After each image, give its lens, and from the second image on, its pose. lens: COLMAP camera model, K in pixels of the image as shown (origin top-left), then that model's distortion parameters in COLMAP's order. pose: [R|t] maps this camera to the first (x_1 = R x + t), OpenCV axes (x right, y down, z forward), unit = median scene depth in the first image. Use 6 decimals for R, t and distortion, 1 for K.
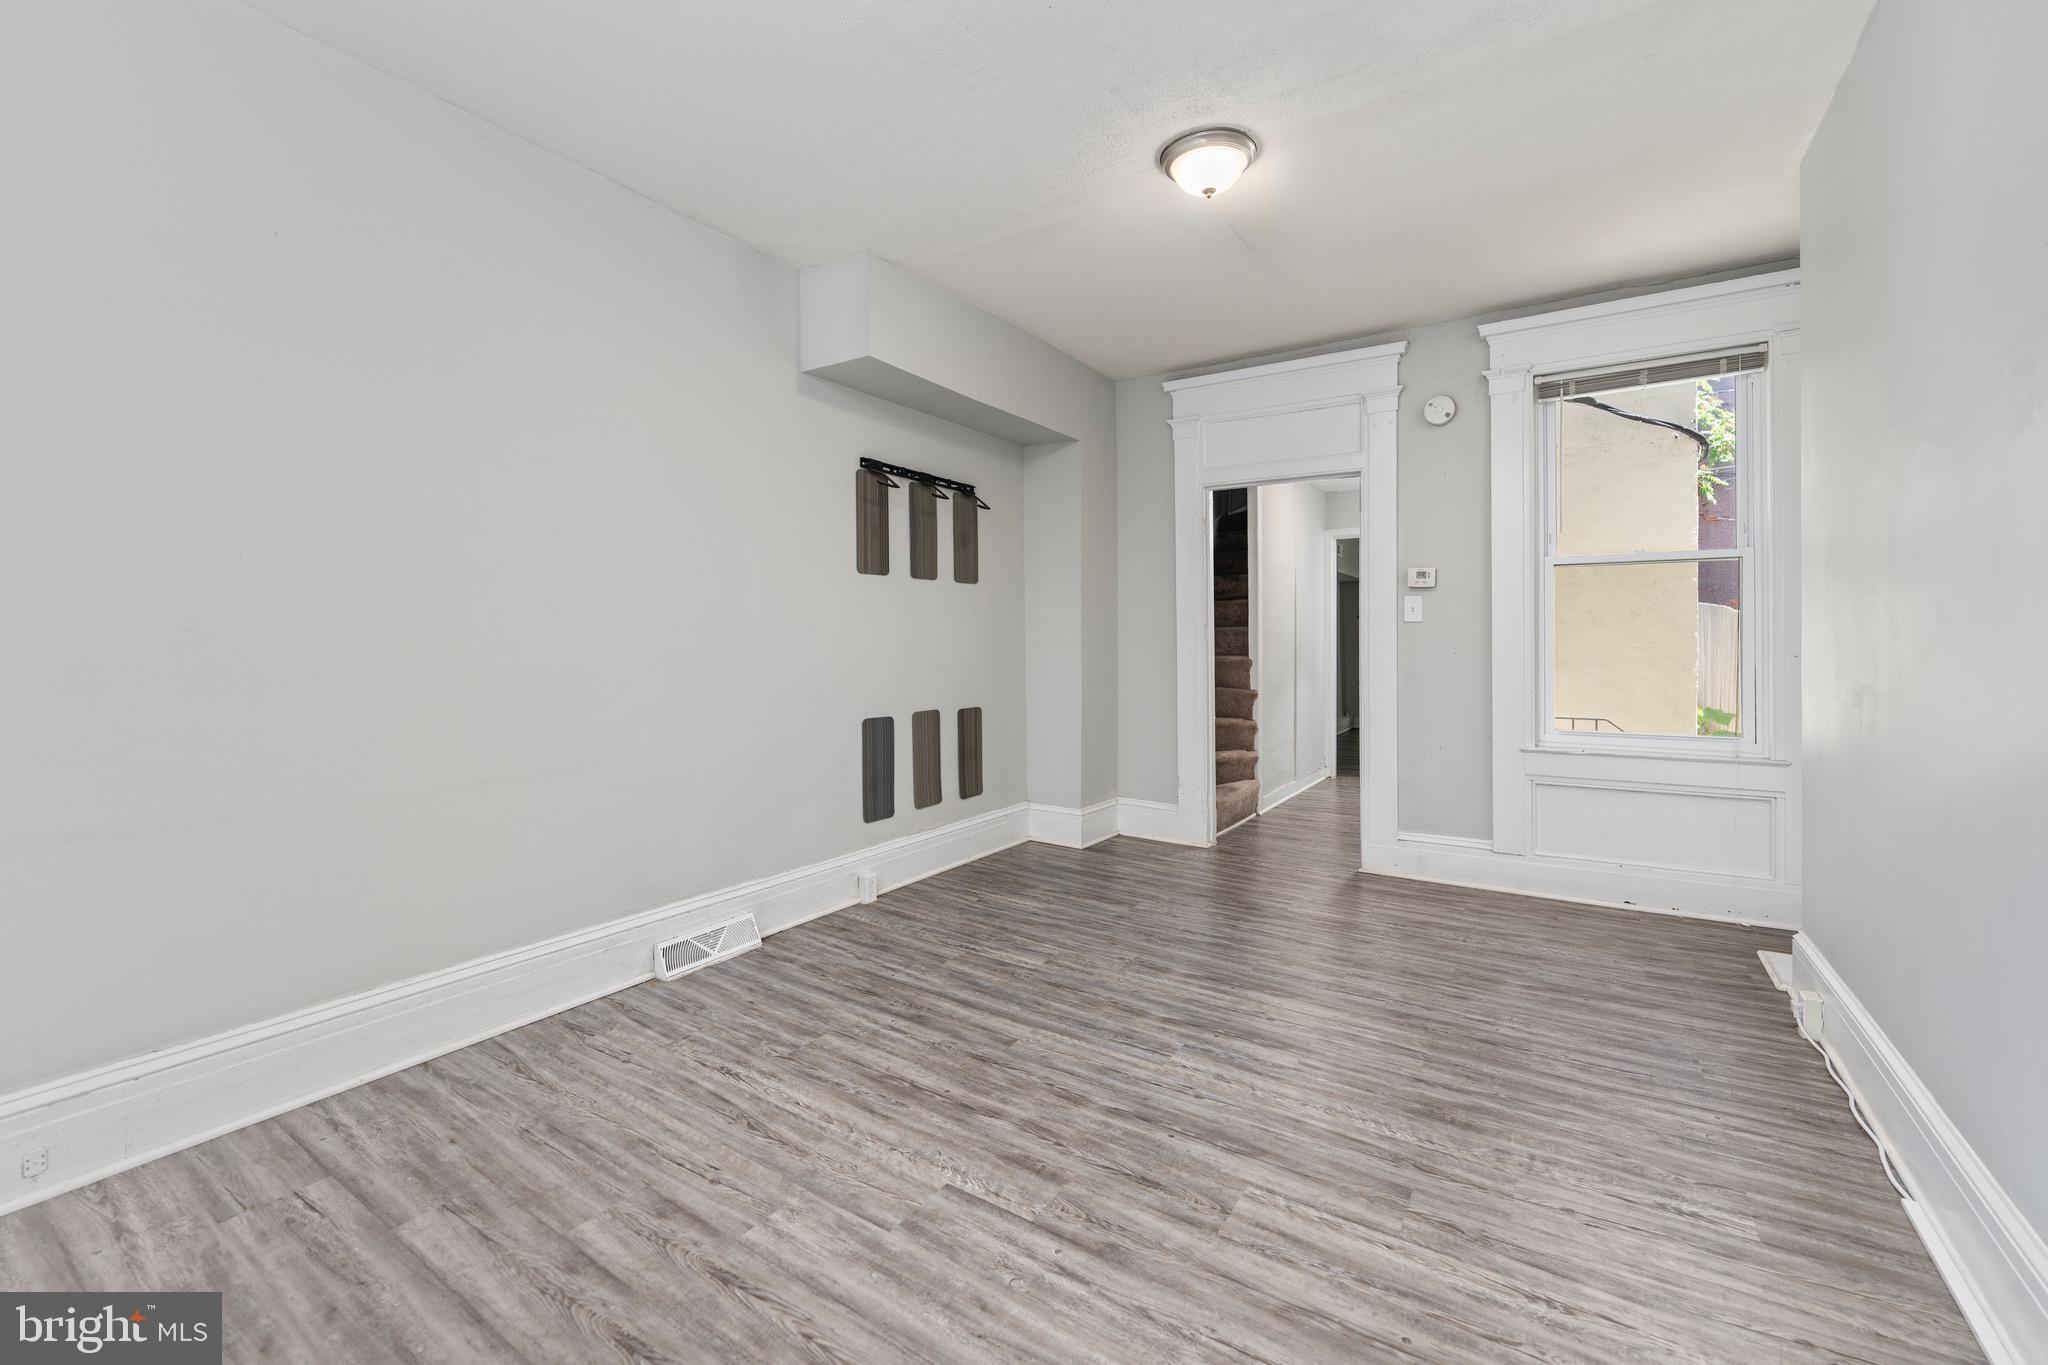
lens RADIAL K [[837.6, 0, 1025.1], [0, 837.6, 641.4], [0, 0, 1]] dist [-0.000638, -0.000688]
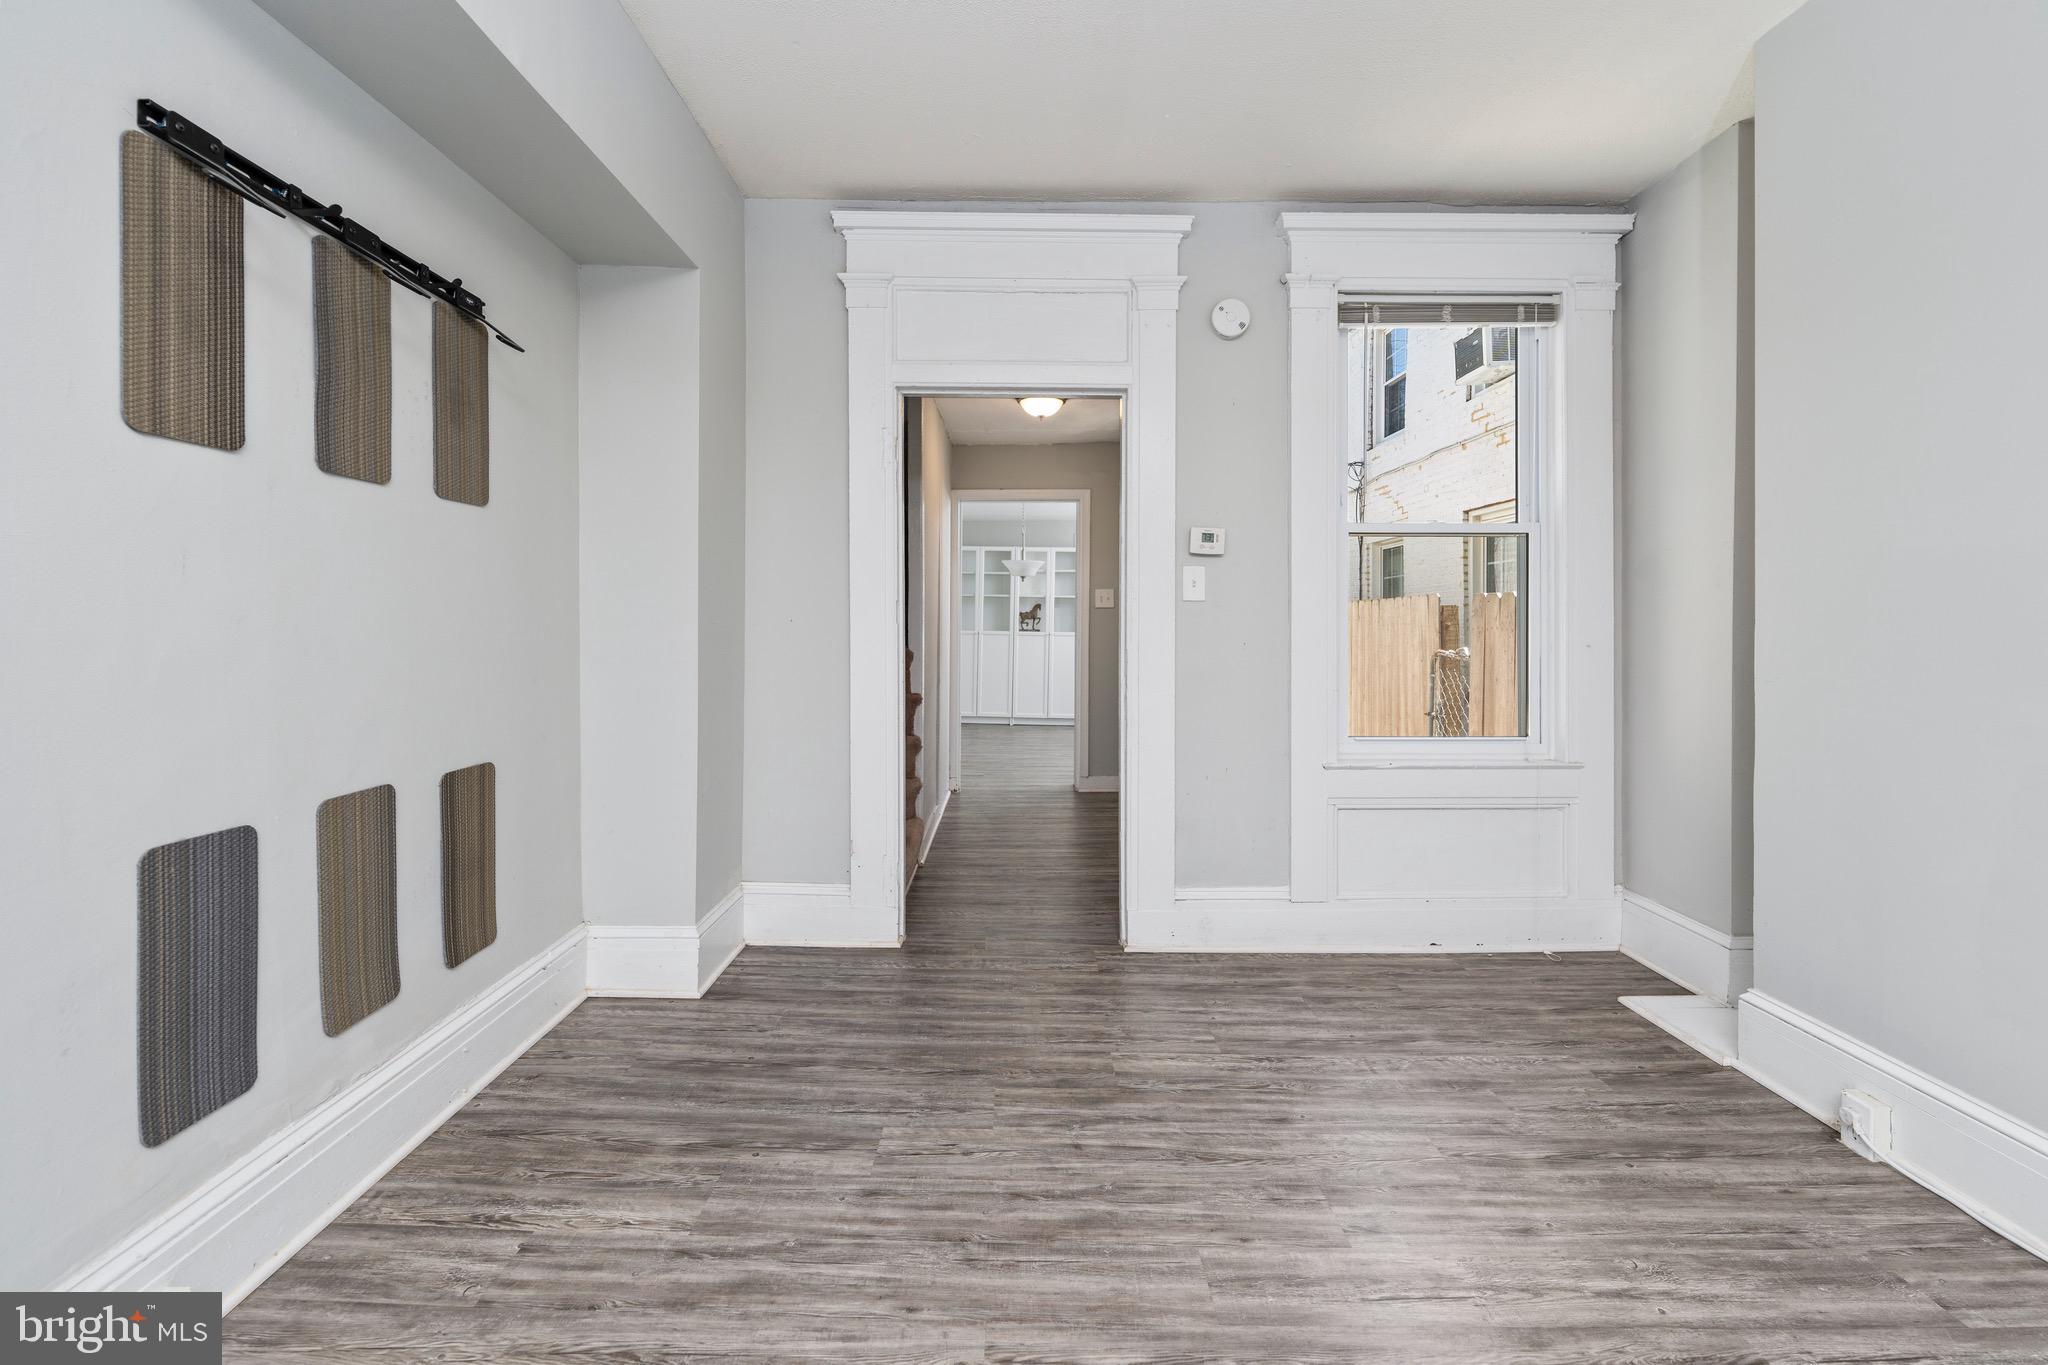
lens RADIAL K [[850.4, 0, 1017.8], [0, 850.4, 620.4], [0, 0, 1]] dist [-0.001486, -0.000342]
pose [[0.836688, 0.006016, 0.547647, -0.078841], [-0.003365, 0.999977, -0.005843, -0.001669], [-0.547670, 0.003046, 0.836689, 0.485139]]
